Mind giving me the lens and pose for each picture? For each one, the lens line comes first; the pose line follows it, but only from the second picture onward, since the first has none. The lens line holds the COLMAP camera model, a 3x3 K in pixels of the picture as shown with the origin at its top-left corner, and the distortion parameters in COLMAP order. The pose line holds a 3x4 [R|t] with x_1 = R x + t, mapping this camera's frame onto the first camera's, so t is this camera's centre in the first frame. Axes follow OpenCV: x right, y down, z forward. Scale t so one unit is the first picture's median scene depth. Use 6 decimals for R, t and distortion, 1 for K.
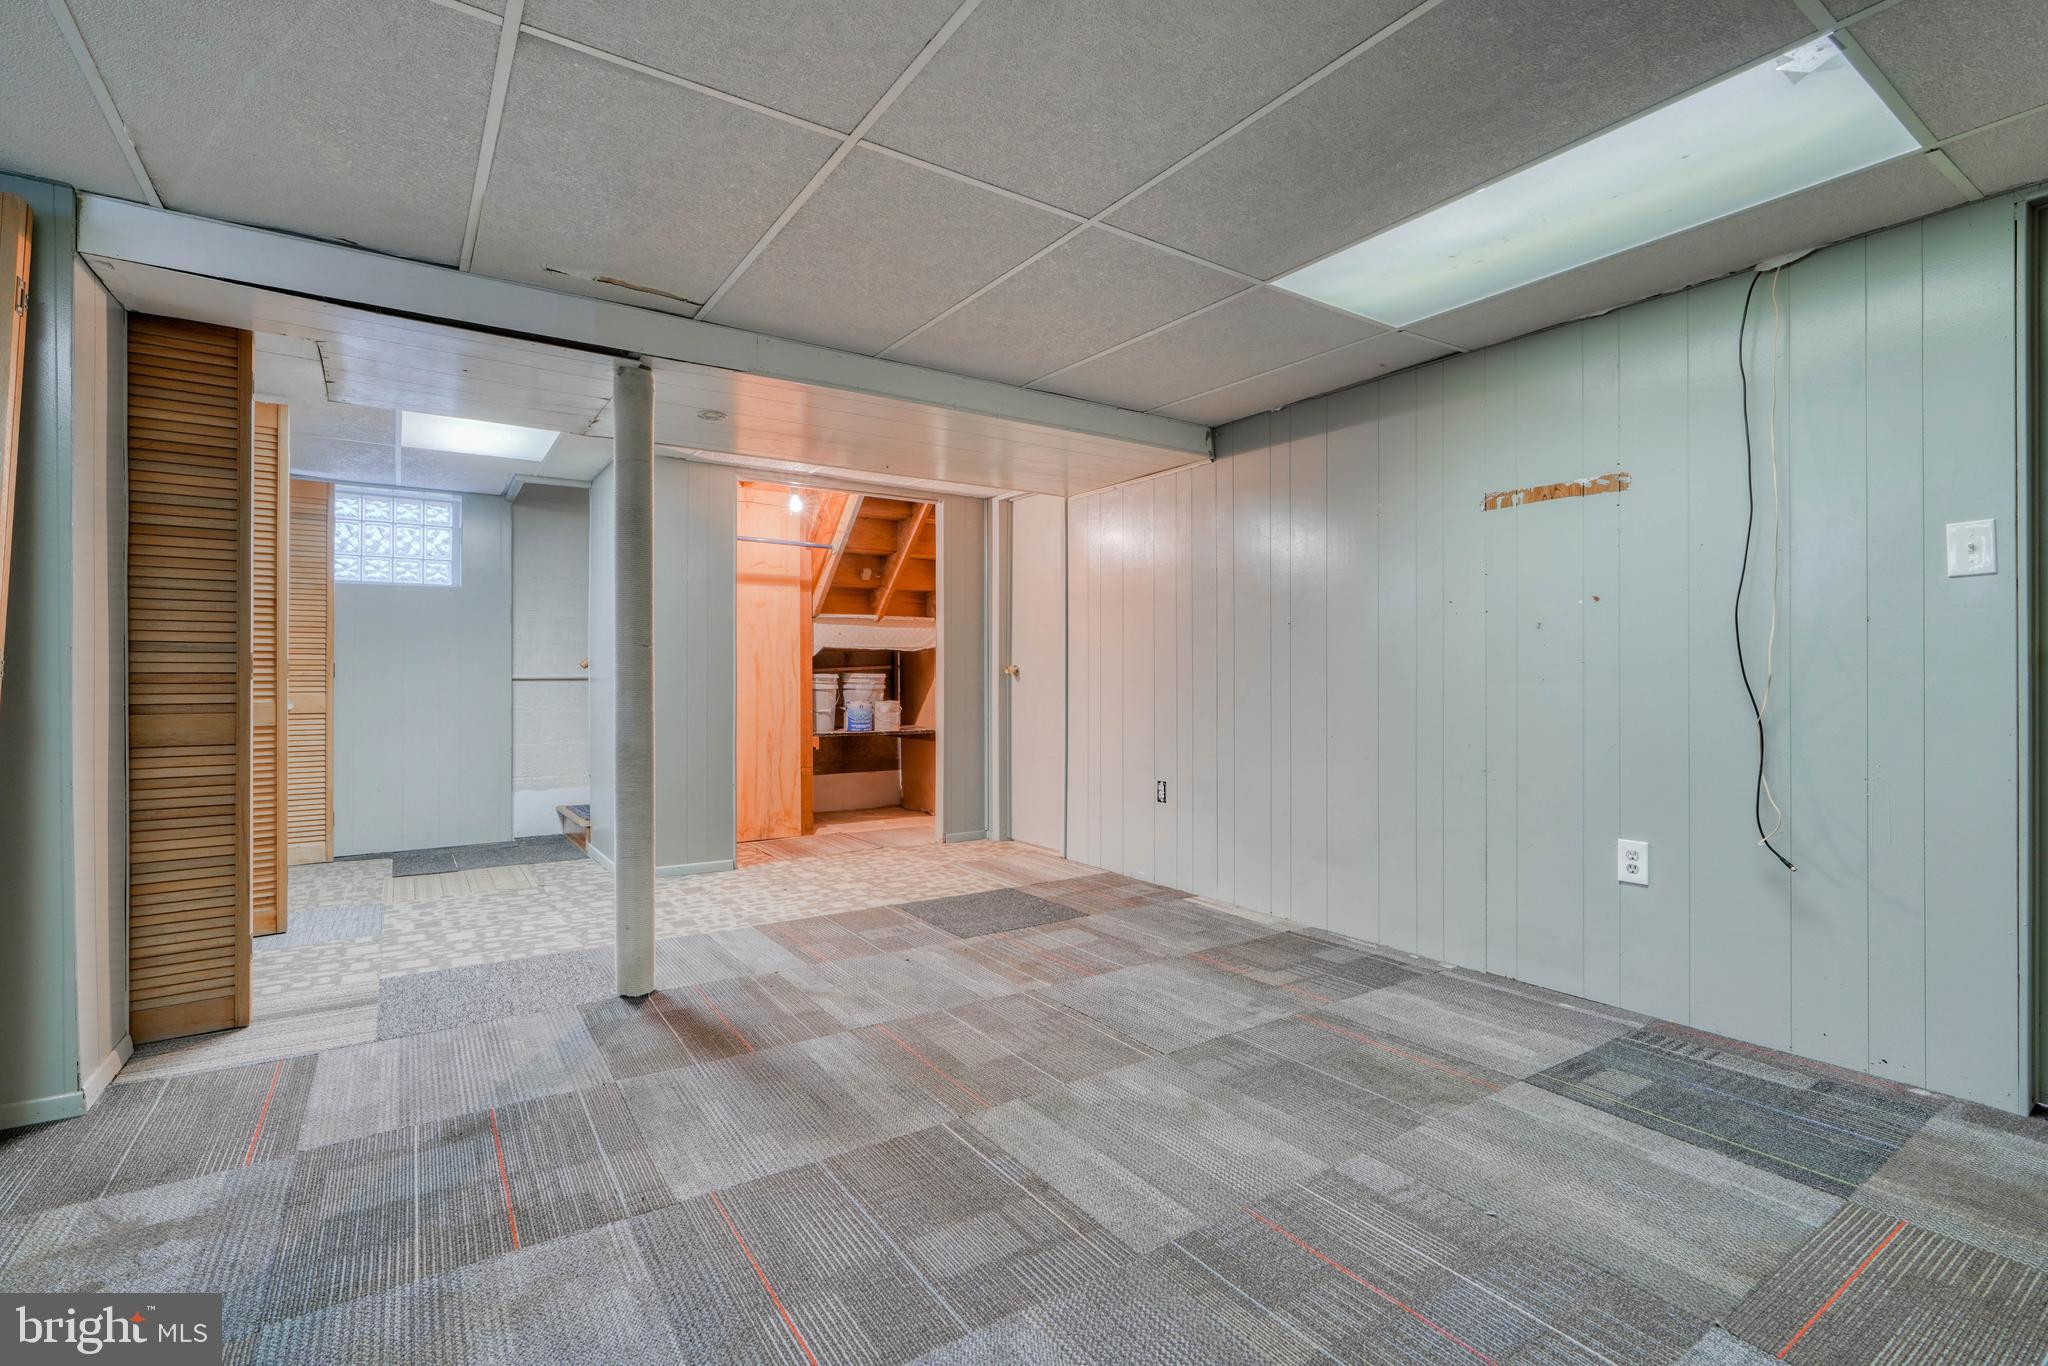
lens RADIAL K [[918.8, 0, 1023.0], [0, 918.8, 678.0], [0, 0, 1]] dist [-0.001428, 0.000857]
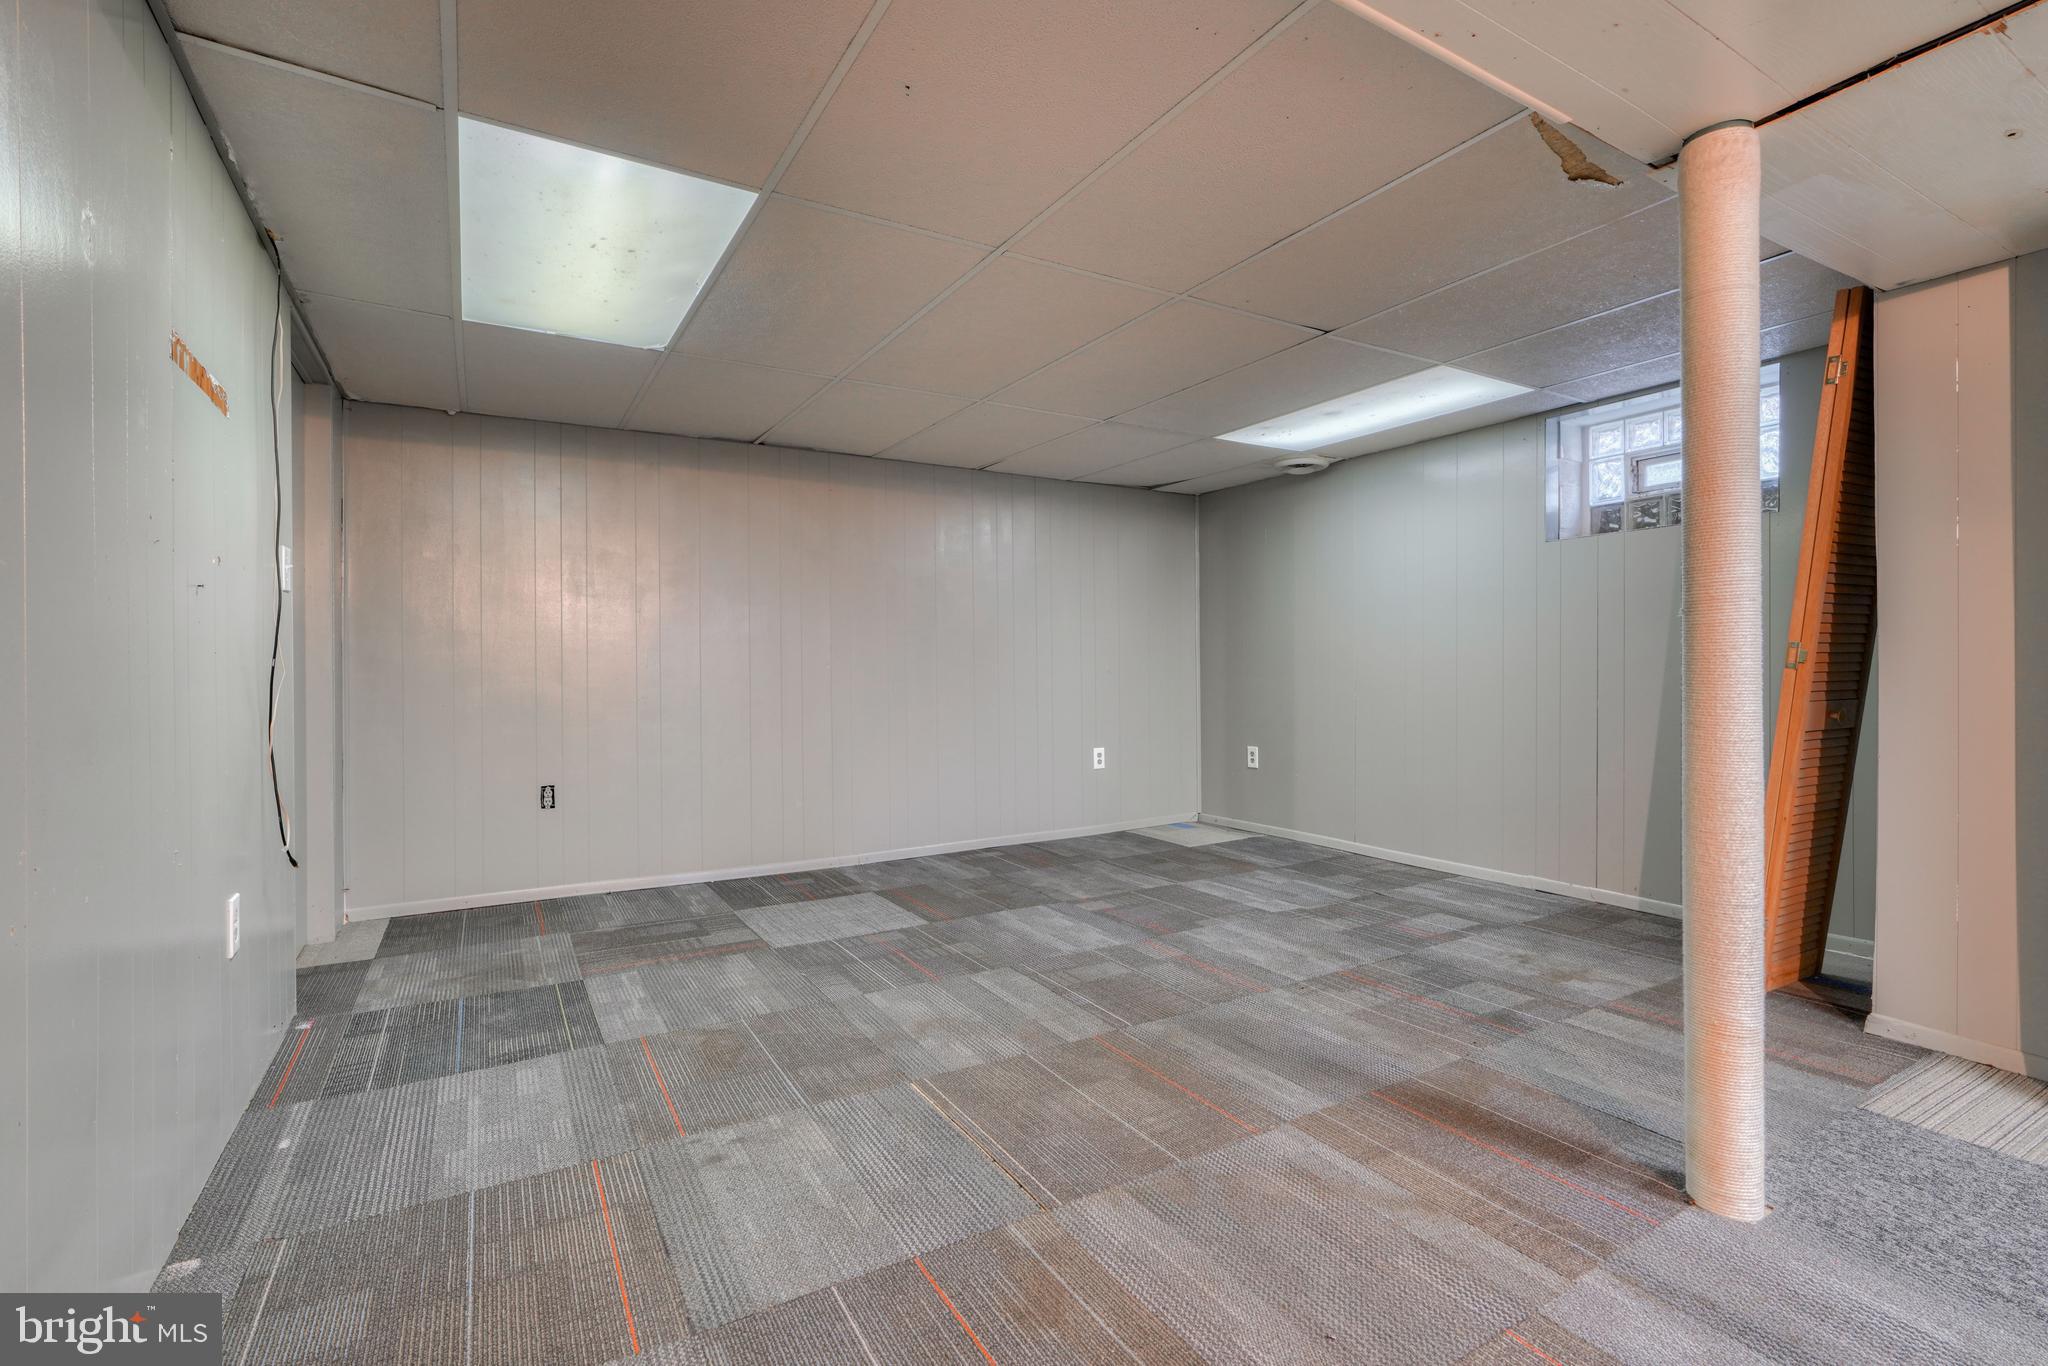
lens RADIAL K [[918.8, 0, 1023.0], [0, 918.8, 678.0], [0, 0, 1]] dist [-0.001428, 0.000857]
pose [[-0.997977, 0.007939, 0.063080, -0.021537], [0.008577, 0.999915, 0.009846, 0.000068], [-0.062996, 0.010367, -0.997960, 2.075533]]
